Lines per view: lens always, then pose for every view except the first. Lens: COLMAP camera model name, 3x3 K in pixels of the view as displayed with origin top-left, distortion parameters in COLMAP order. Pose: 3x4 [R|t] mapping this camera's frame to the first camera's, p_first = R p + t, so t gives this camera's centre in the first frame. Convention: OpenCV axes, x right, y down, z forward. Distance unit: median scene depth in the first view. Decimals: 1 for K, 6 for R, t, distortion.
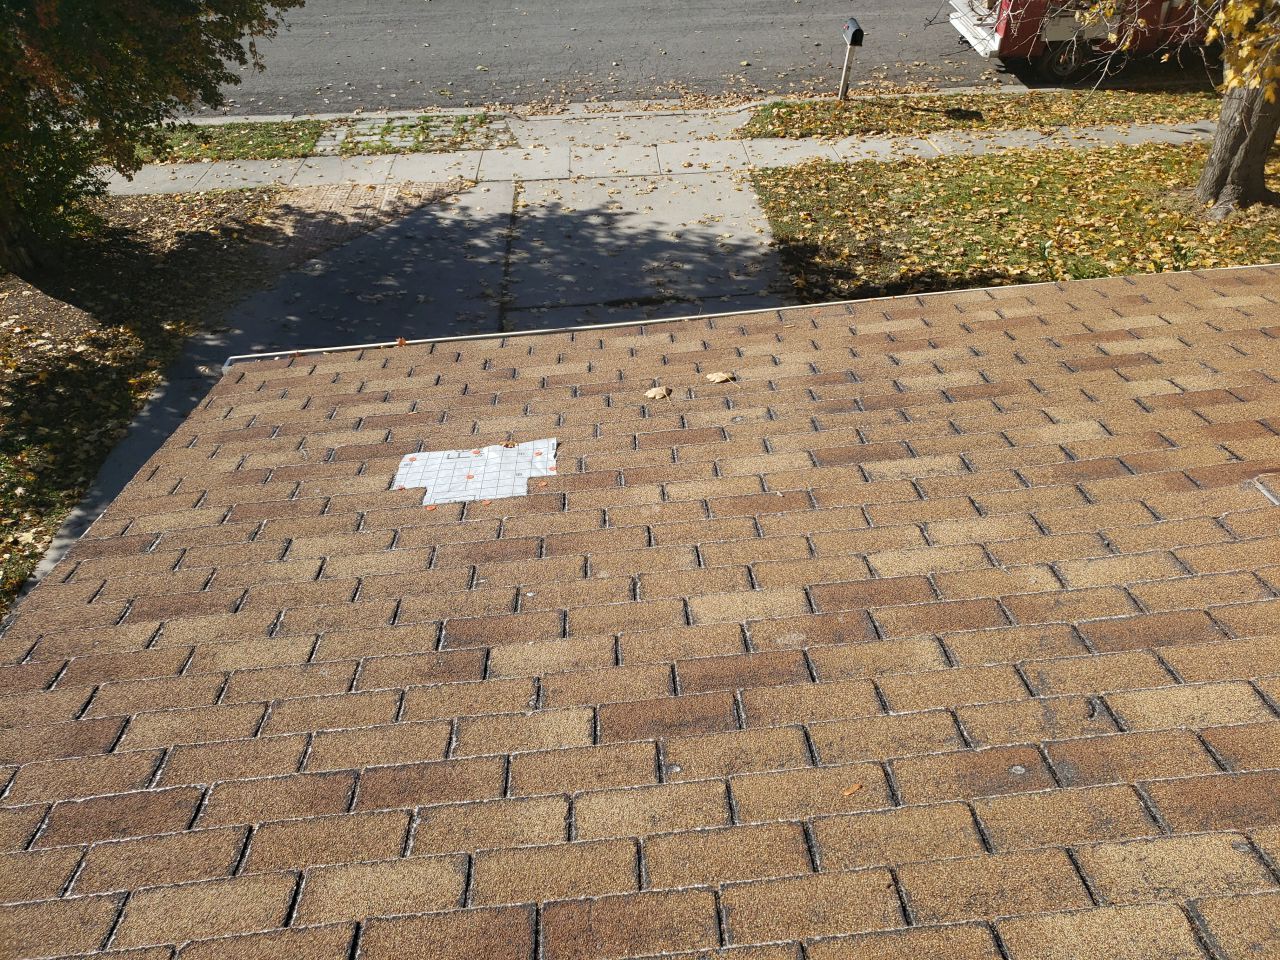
lens RADIAL K [[1042.1, 0, 642.7], [0, 1042.1, 473.8], [0, 0, 1]] dist [0.009774, 0.007592]
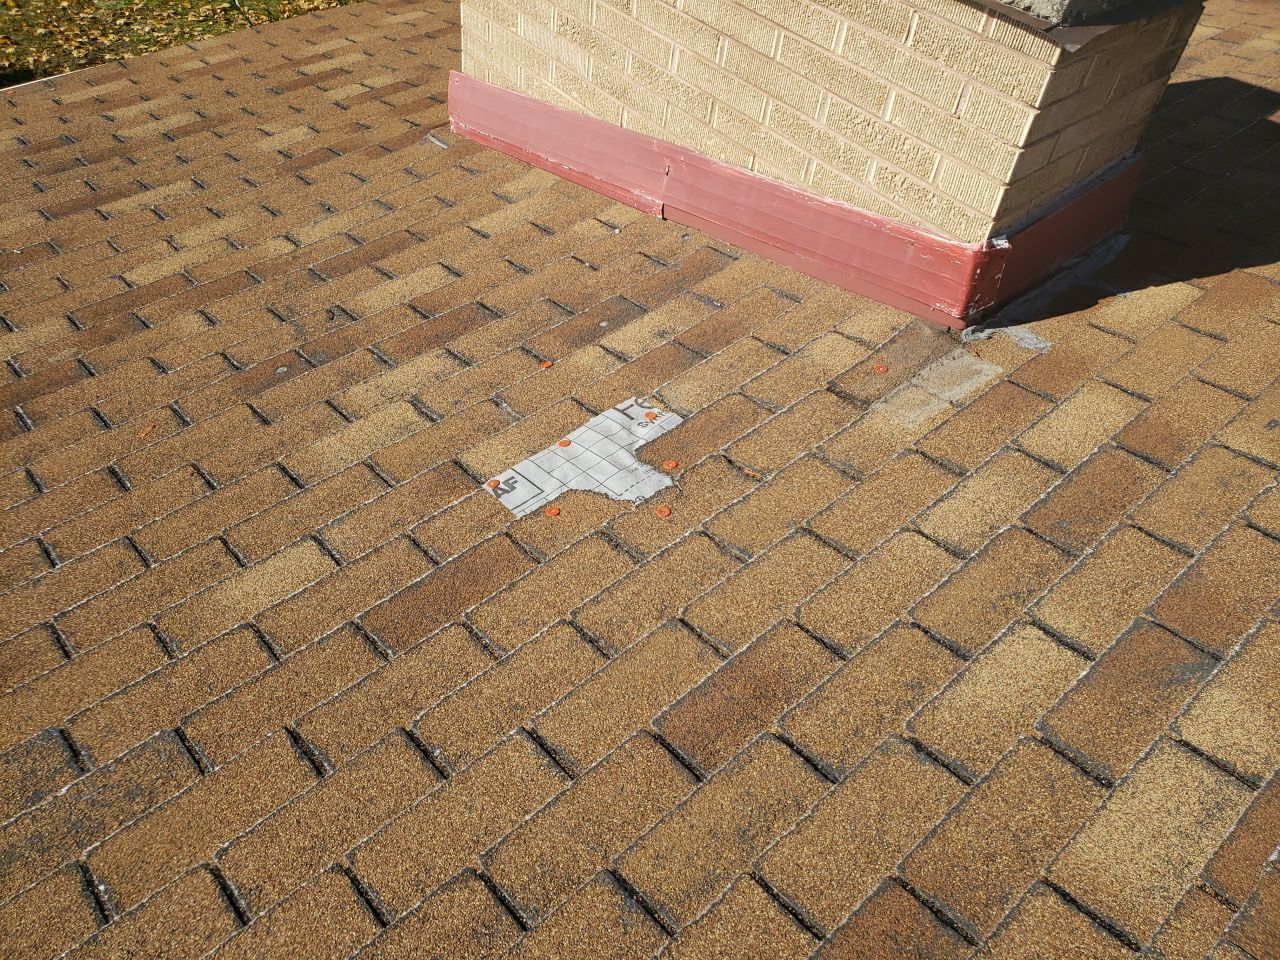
lens RADIAL K [[1042.1, 0, 642.7], [0, 1042.1, 473.8], [0, 0, 1]] dist [0.009774, 0.007592]
pose [[0.787337, -0.358703, 0.501429, 0.023297], [0.279580, 0.932617, 0.228166, 0.144585], [-0.549486, -0.039454, 0.834571, -0.151024]]
